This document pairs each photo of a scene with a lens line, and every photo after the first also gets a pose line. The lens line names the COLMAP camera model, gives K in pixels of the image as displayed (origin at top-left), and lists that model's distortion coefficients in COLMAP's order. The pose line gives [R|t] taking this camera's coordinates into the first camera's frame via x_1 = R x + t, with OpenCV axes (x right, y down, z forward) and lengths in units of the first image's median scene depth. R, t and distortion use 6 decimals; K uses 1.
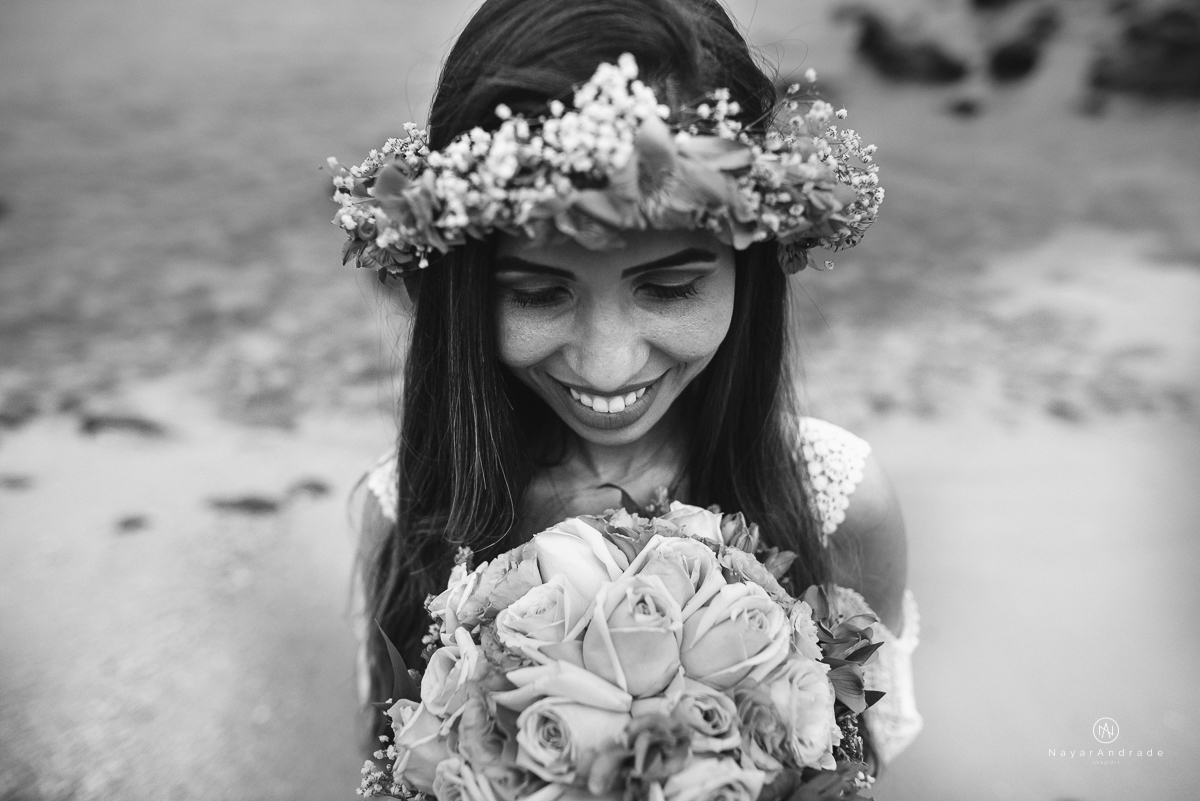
lens RADIAL K [[922.2, 0, 629.3], [0, 922.2, 399.4], [0, 0, 1]] dist [-0.001045, 0.000011]
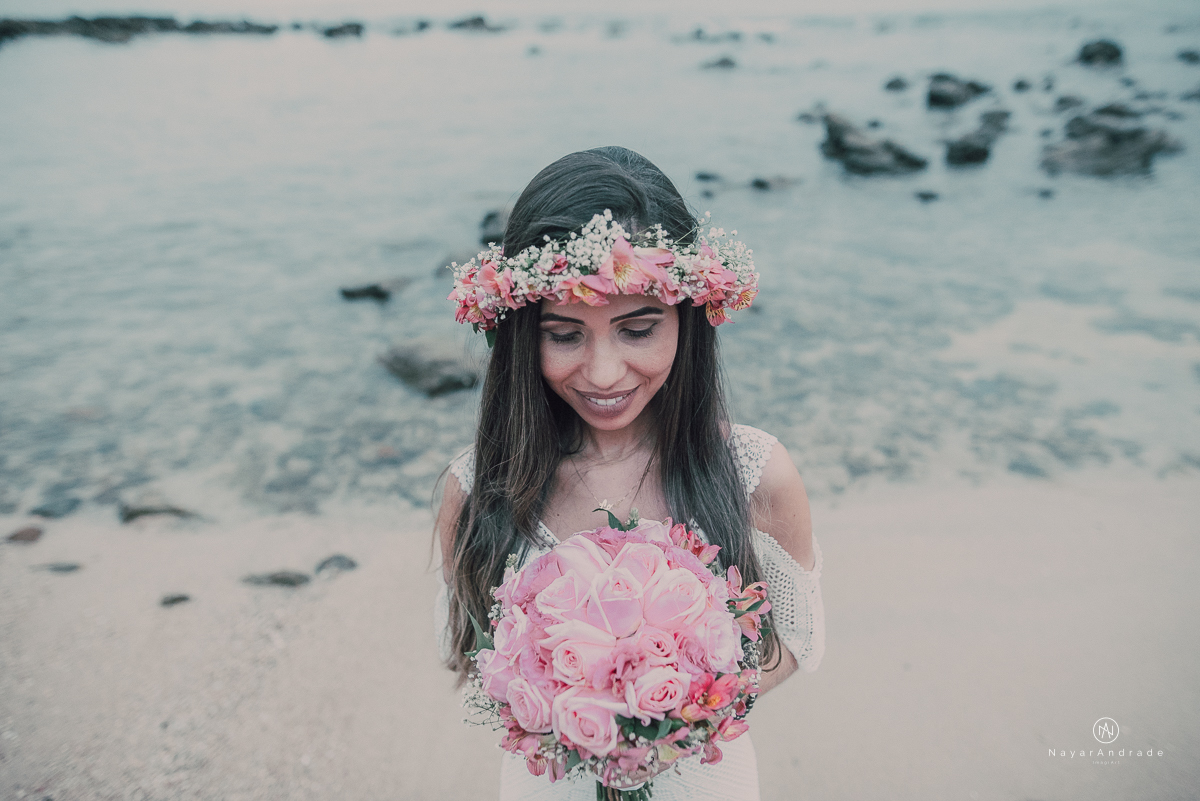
lens RADIAL K [[922.2, 0, 629.3], [0, 922.2, 399.4], [0, 0, 1]] dist [-0.001045, 0.000011]
pose [[0.999512, -0.016823, -0.026313, 0.084041], [0.013809, 0.993746, -0.110810, 0.243461], [0.028013, 0.110393, 0.993493, -0.882138]]
